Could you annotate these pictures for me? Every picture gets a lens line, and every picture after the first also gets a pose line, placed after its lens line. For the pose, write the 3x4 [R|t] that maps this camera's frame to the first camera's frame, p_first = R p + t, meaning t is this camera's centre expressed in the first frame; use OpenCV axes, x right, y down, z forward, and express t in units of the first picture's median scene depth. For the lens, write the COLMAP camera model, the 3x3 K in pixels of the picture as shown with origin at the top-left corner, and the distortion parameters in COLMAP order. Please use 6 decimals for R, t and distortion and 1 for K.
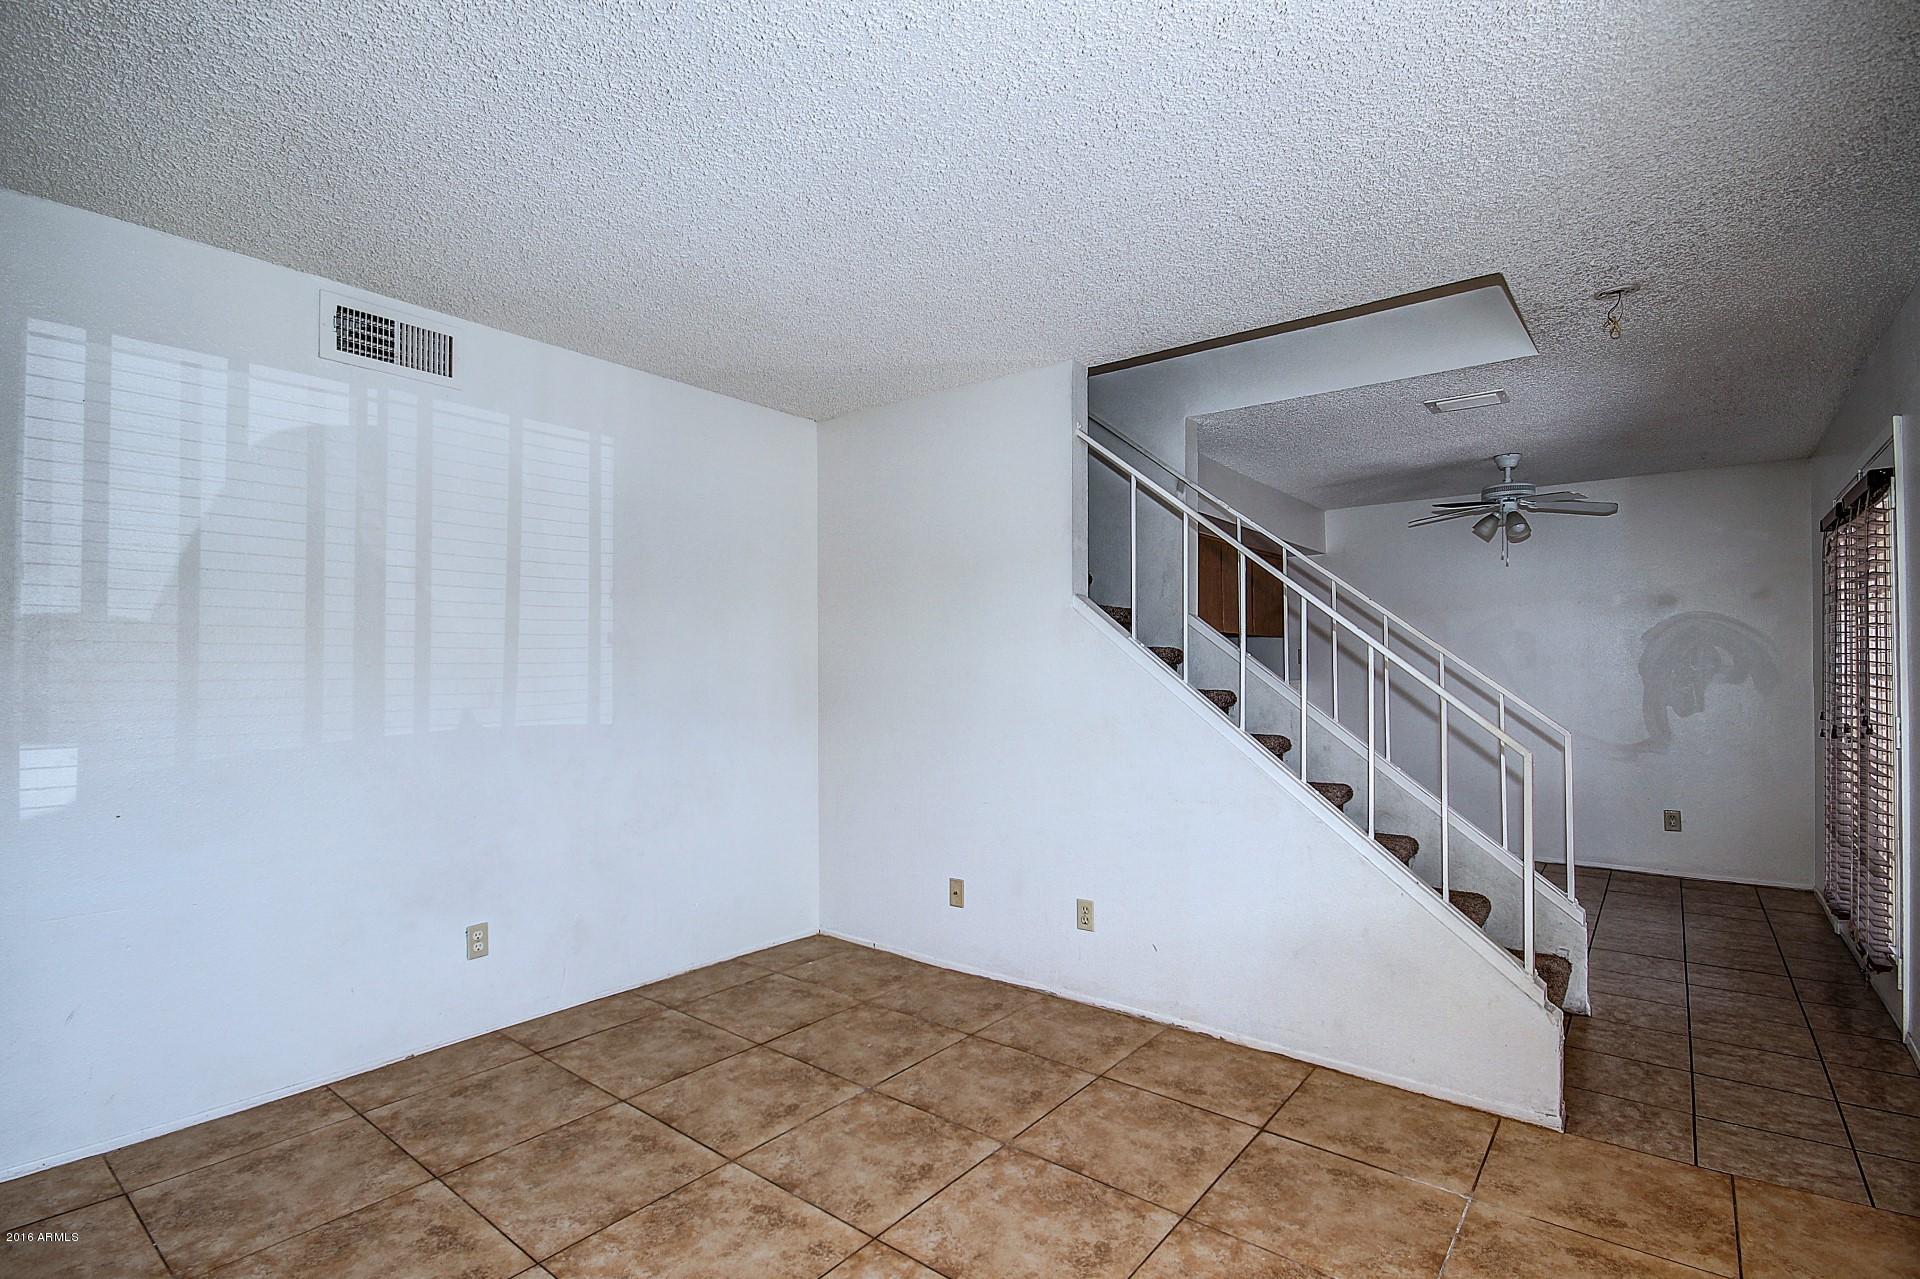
lens RADIAL K [[906.7, 0, 960.7], [0, 906.7, 665.2], [0, 0, 1]] dist [0.000565, -0.000294]
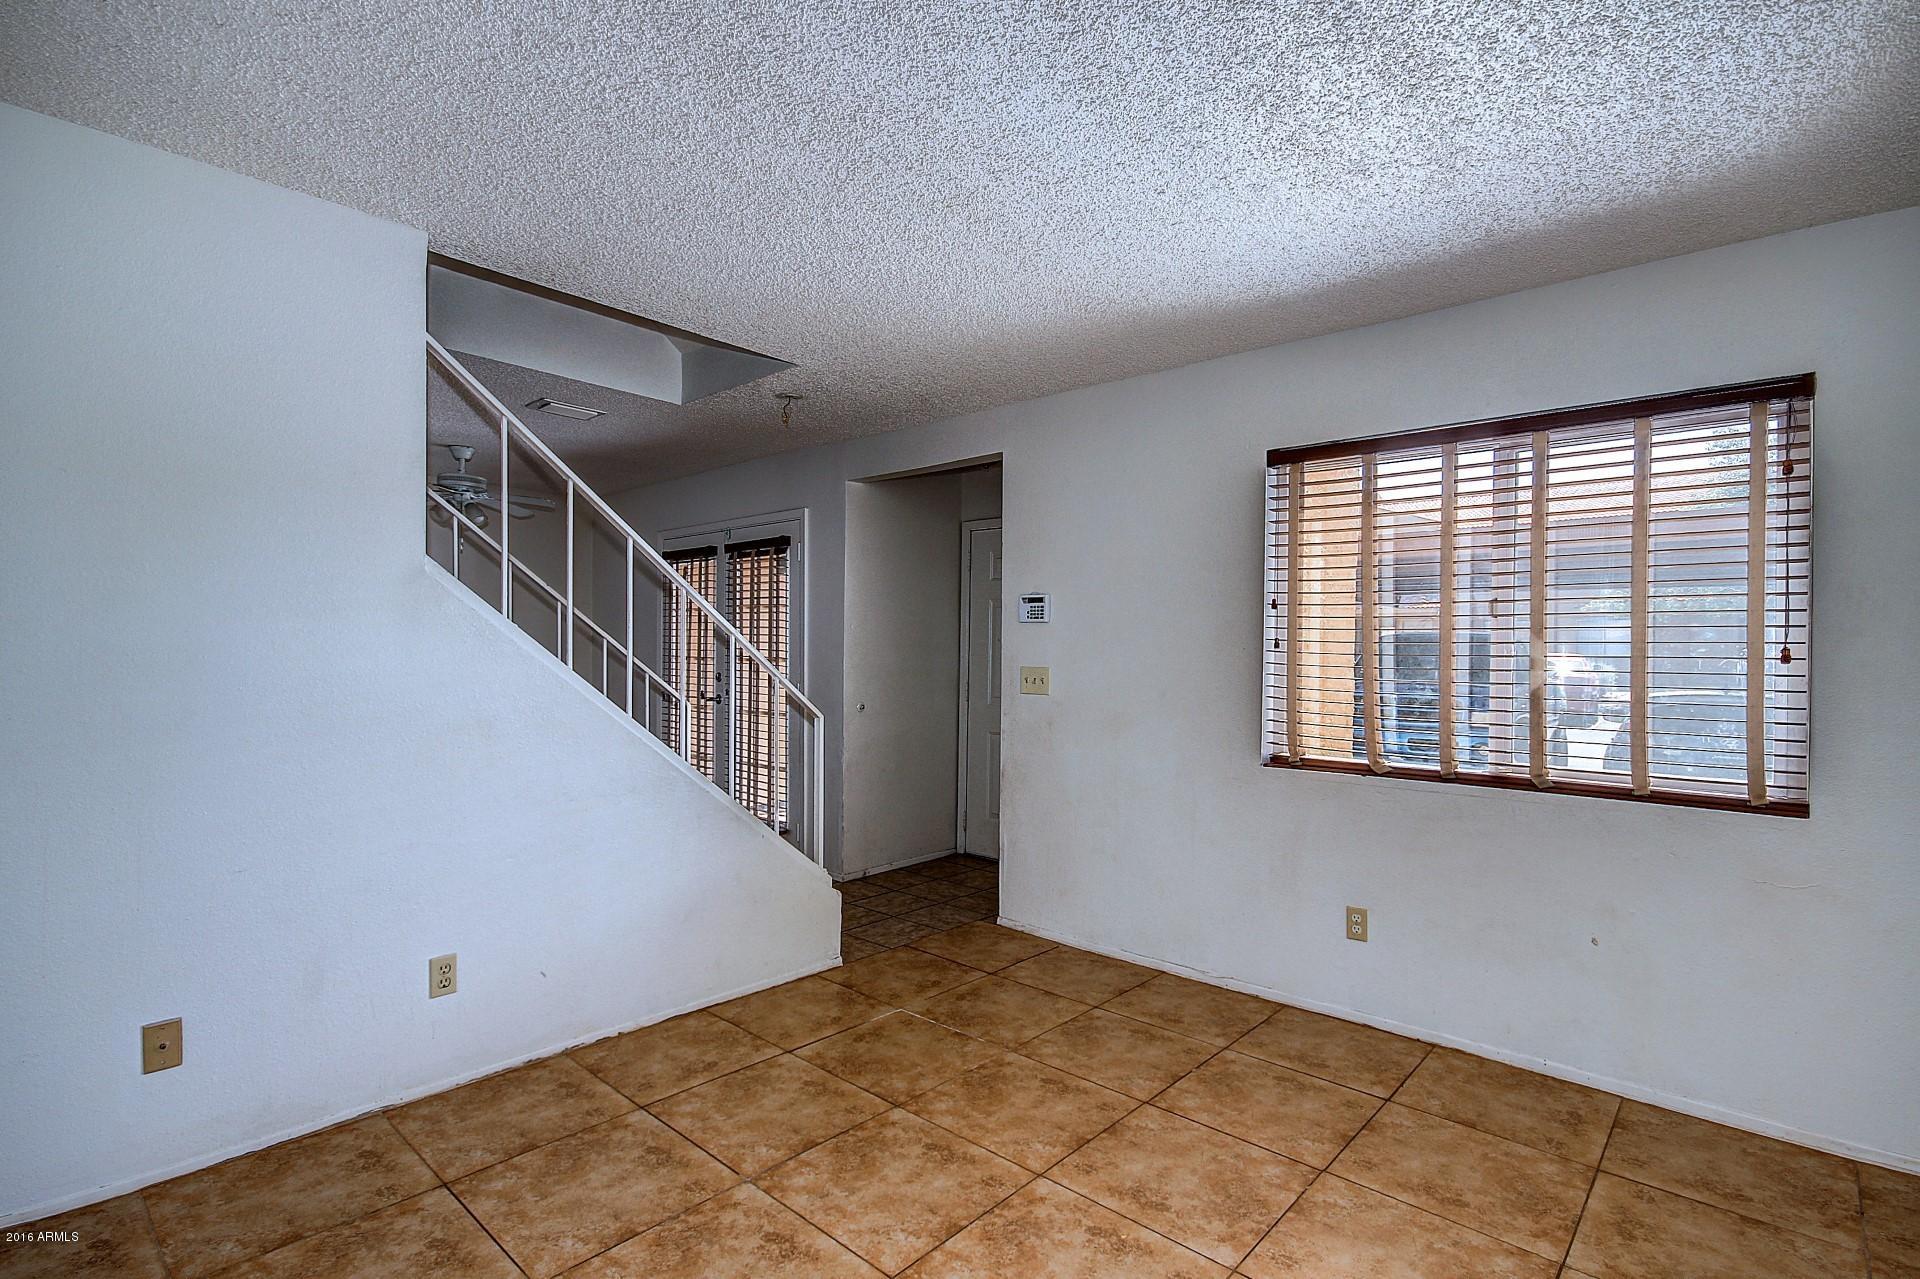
lens RADIAL K [[906.7, 0, 960.7], [0, 906.7, 665.2], [0, 0, 1]] dist [0.000565, -0.000294]
pose [[0.063549, -0.009198, 0.997936, -0.725925], [-0.014505, 0.999843, 0.010139, 0.000633], [-0.997873, -0.015120, 0.063406, 0.638679]]
